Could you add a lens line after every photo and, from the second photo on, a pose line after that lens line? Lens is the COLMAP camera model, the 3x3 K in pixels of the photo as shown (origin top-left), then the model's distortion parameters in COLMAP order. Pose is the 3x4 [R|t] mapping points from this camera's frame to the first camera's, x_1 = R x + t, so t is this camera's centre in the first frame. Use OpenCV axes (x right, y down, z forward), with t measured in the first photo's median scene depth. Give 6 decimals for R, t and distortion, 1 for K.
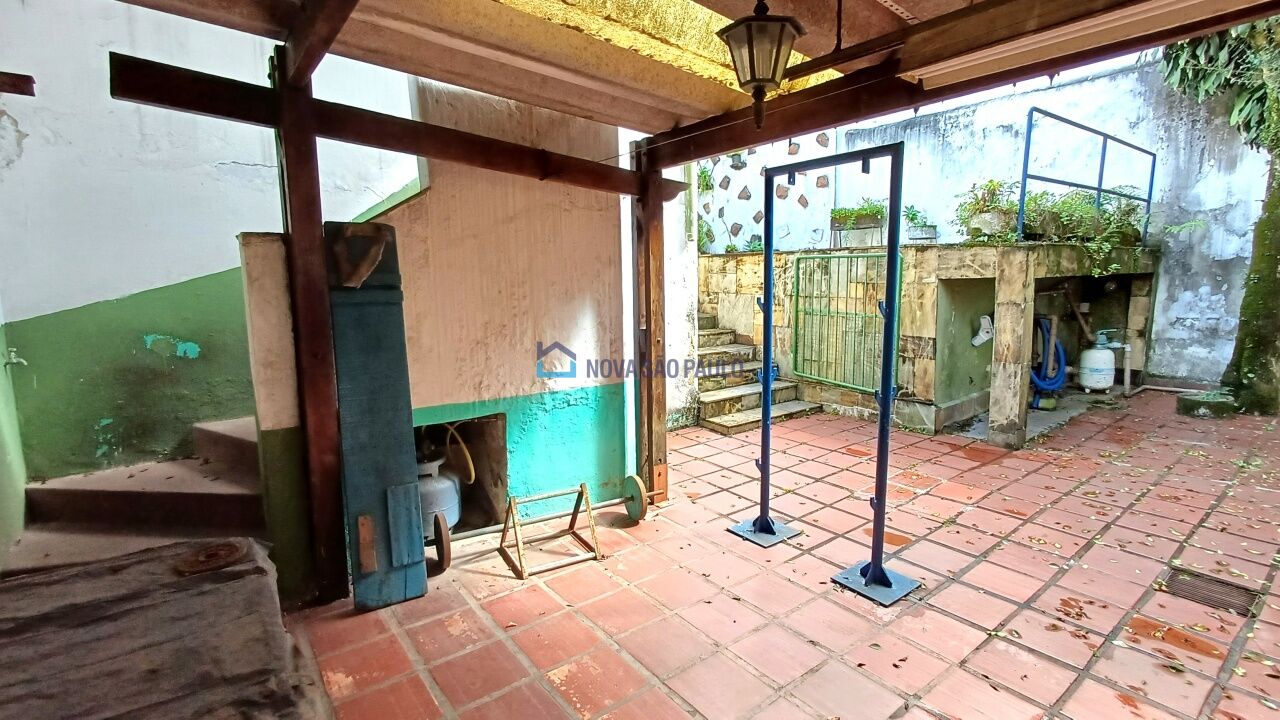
lens RADIAL K [[595.3, 0, 640.0], [0, 595.3, 360.0], [0, 0, 1]] dist [-0.000907, -0.000640]
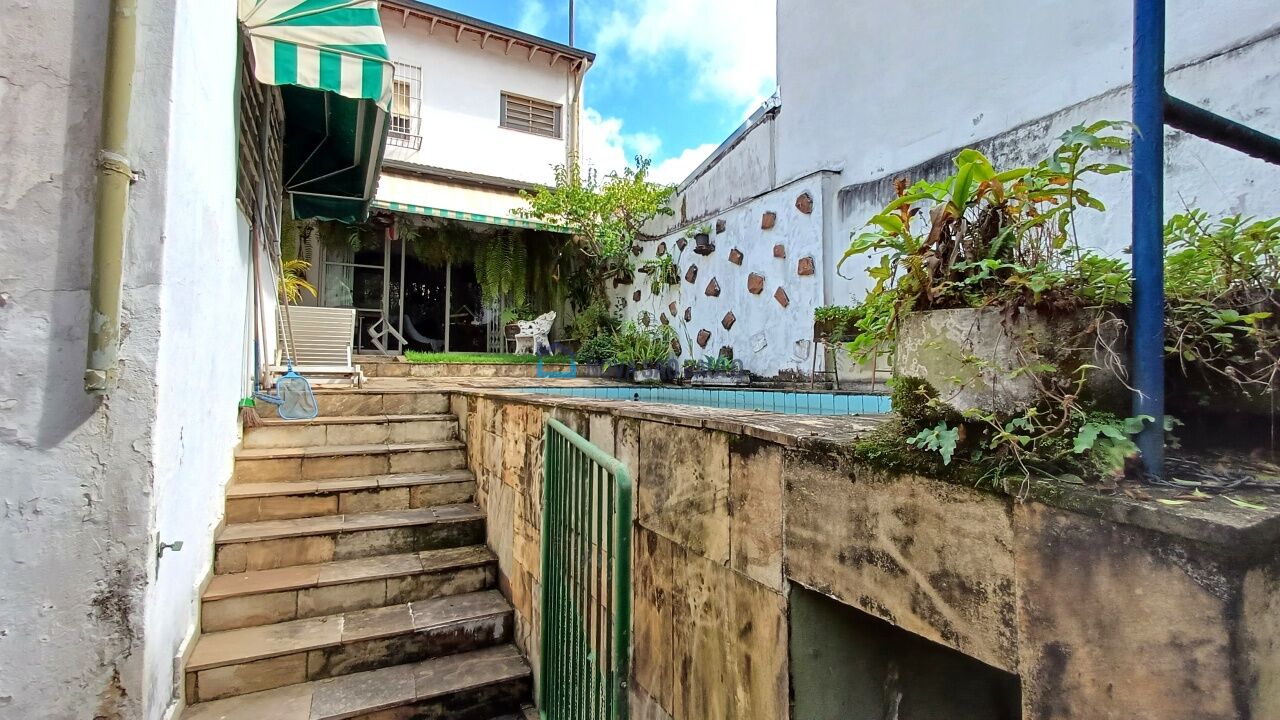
lens RADIAL K [[595.3, 0, 640.0], [0, 595.3, 360.0], [0, 0, 1]] dist [-0.000907, -0.000640]
pose [[0.985308, 0.009623, -0.170513, 0.469335], [-0.038034, 0.985701, -0.164156, -0.177396], [0.166495, 0.168229, 0.971585, 0.724899]]
